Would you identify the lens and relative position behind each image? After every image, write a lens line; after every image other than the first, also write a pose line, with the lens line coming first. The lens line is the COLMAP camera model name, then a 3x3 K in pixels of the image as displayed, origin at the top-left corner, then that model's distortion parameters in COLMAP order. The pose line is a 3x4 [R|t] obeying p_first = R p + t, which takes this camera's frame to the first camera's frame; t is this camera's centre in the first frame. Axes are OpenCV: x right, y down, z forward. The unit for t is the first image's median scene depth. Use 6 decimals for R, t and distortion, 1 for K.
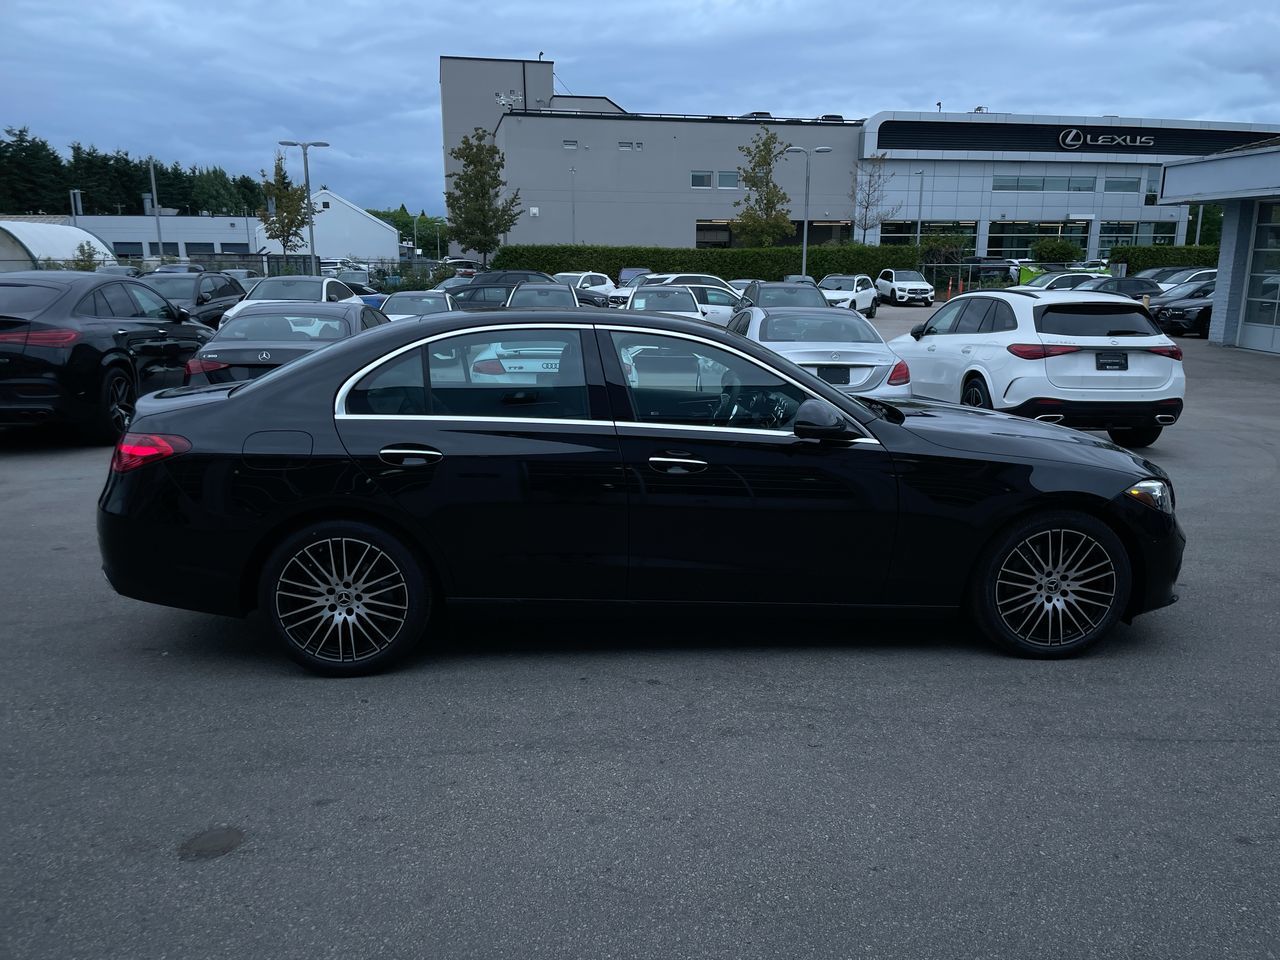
lens RADIAL K [[971.9, 0, 652.5], [0, 971.9, 482.9], [0, 0, 1]] dist [0.088318, -0.120758]
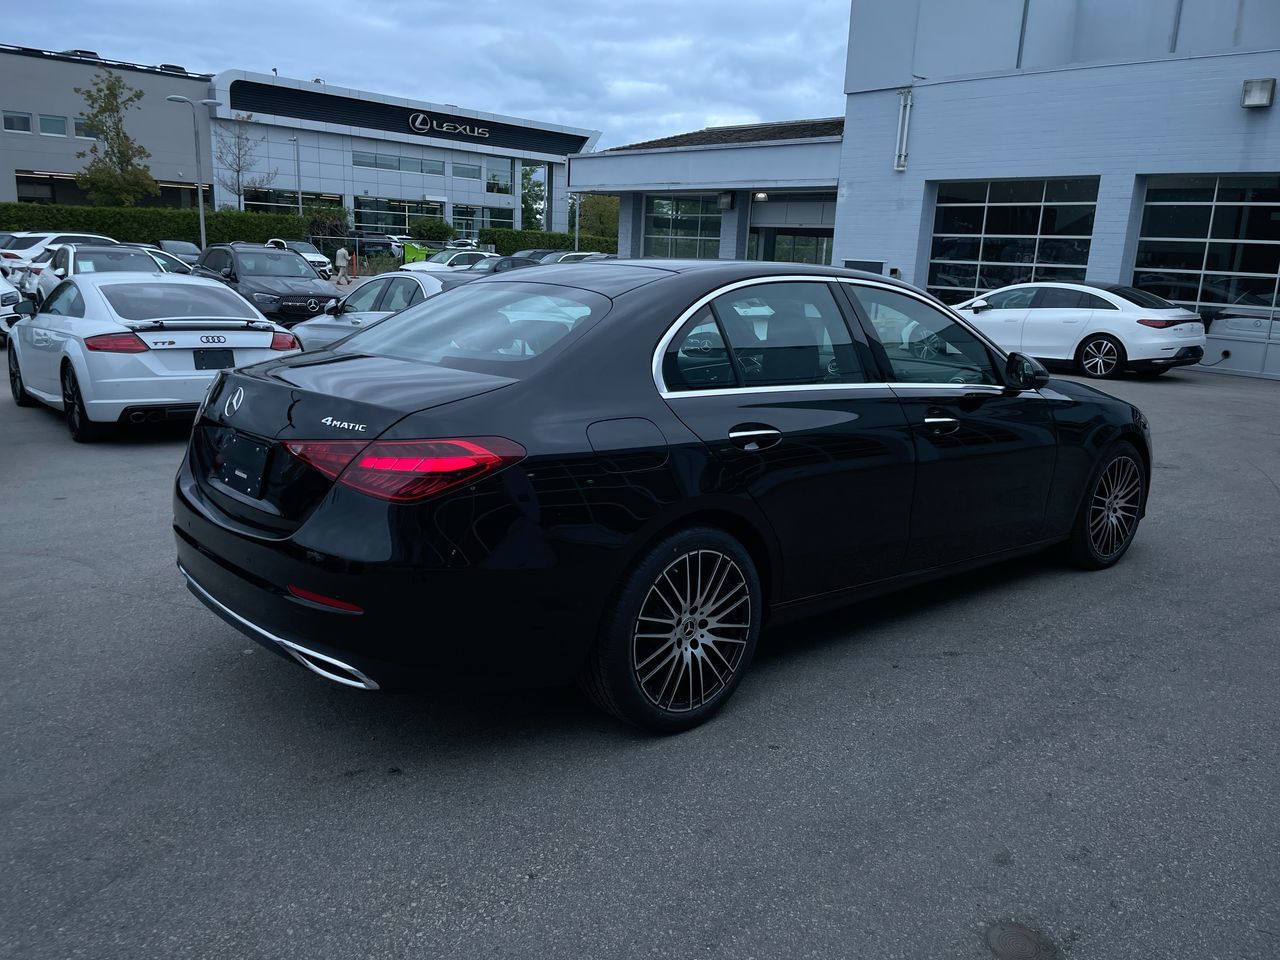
lens RADIAL K [[971.9, 0, 628.9], [0, 971.9, 477.5], [0, 0, 1]] dist [0.088318, -0.120758]
pose [[0.806038, -0.104939, 0.582487, -0.073227], [0.093967, 0.994363, 0.049111, -0.004036], [-0.584357, 0.015149, 0.811355, 0.037086]]
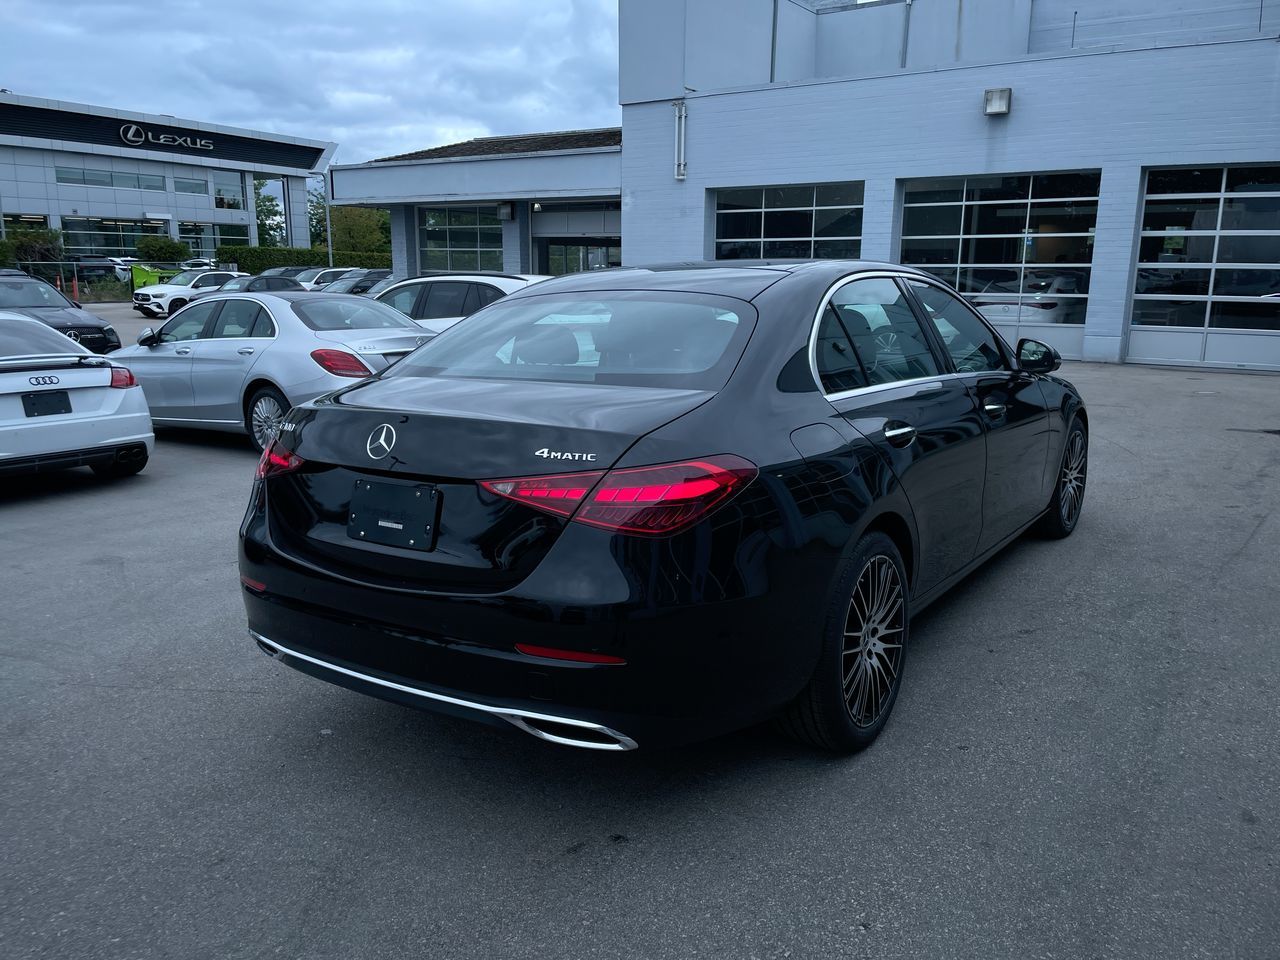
lens RADIAL K [[971.9, 0, 628.3], [0, 971.9, 478.5], [0, 0, 1]] dist [0.088318, -0.120758]
pose [[0.629647, -0.164129, 0.759346, -0.090315], [0.170238, 0.982822, 0.071271, -0.007967], [-0.758000, 0.084393, 0.646772, 0.059806]]
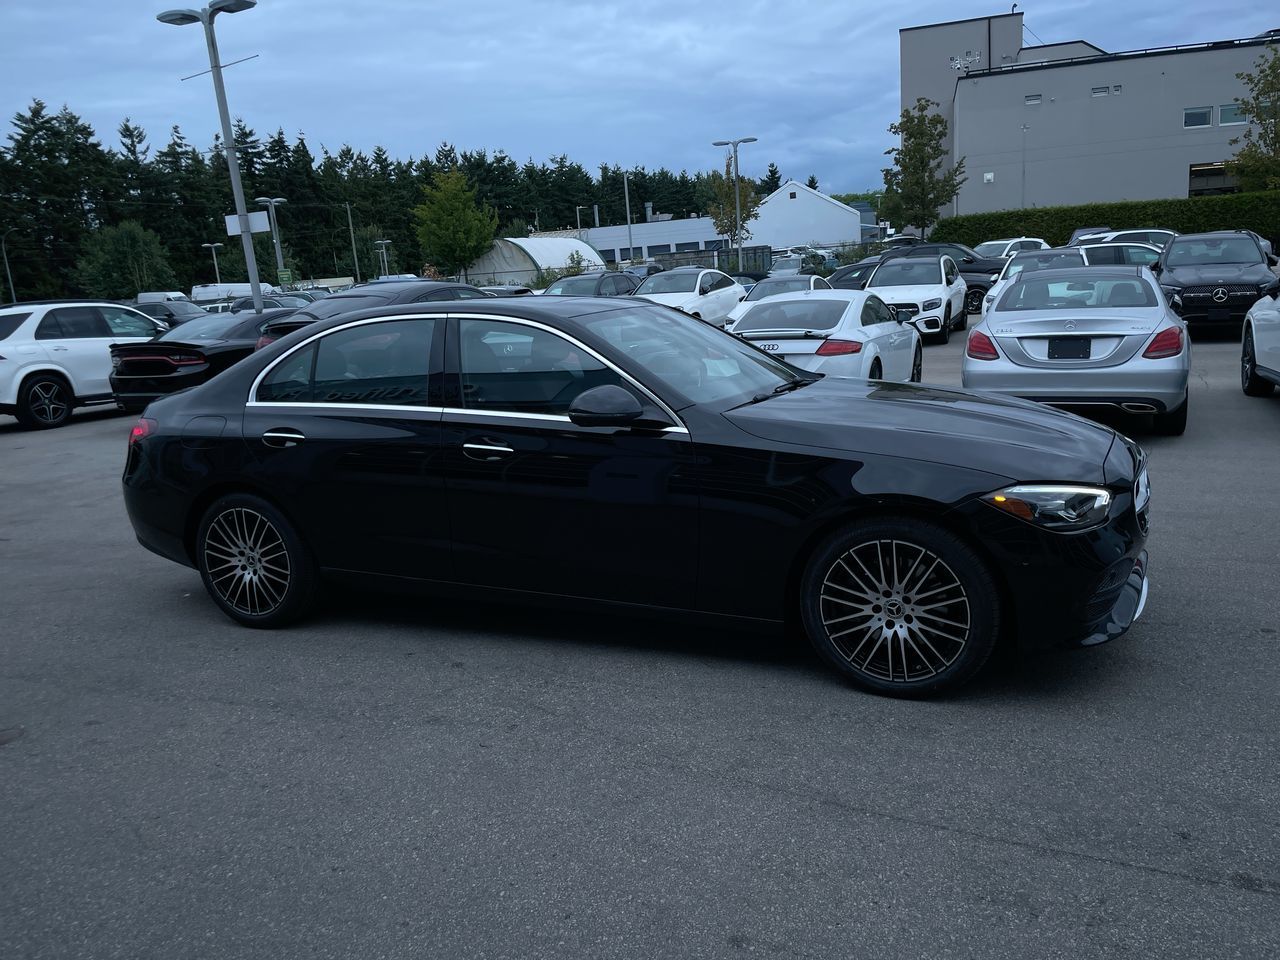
lens RADIAL K [[971.9, 0, 641.2], [0, 971.9, 478.4], [0, 0, 1]] dist [0.088318, -0.120758]
pose [[0.880545, 0.033445, -0.472782, 0.059383], [-0.026581, 0.999422, 0.021192, -0.001535], [0.473217, -0.006093, 0.880925, 0.017856]]
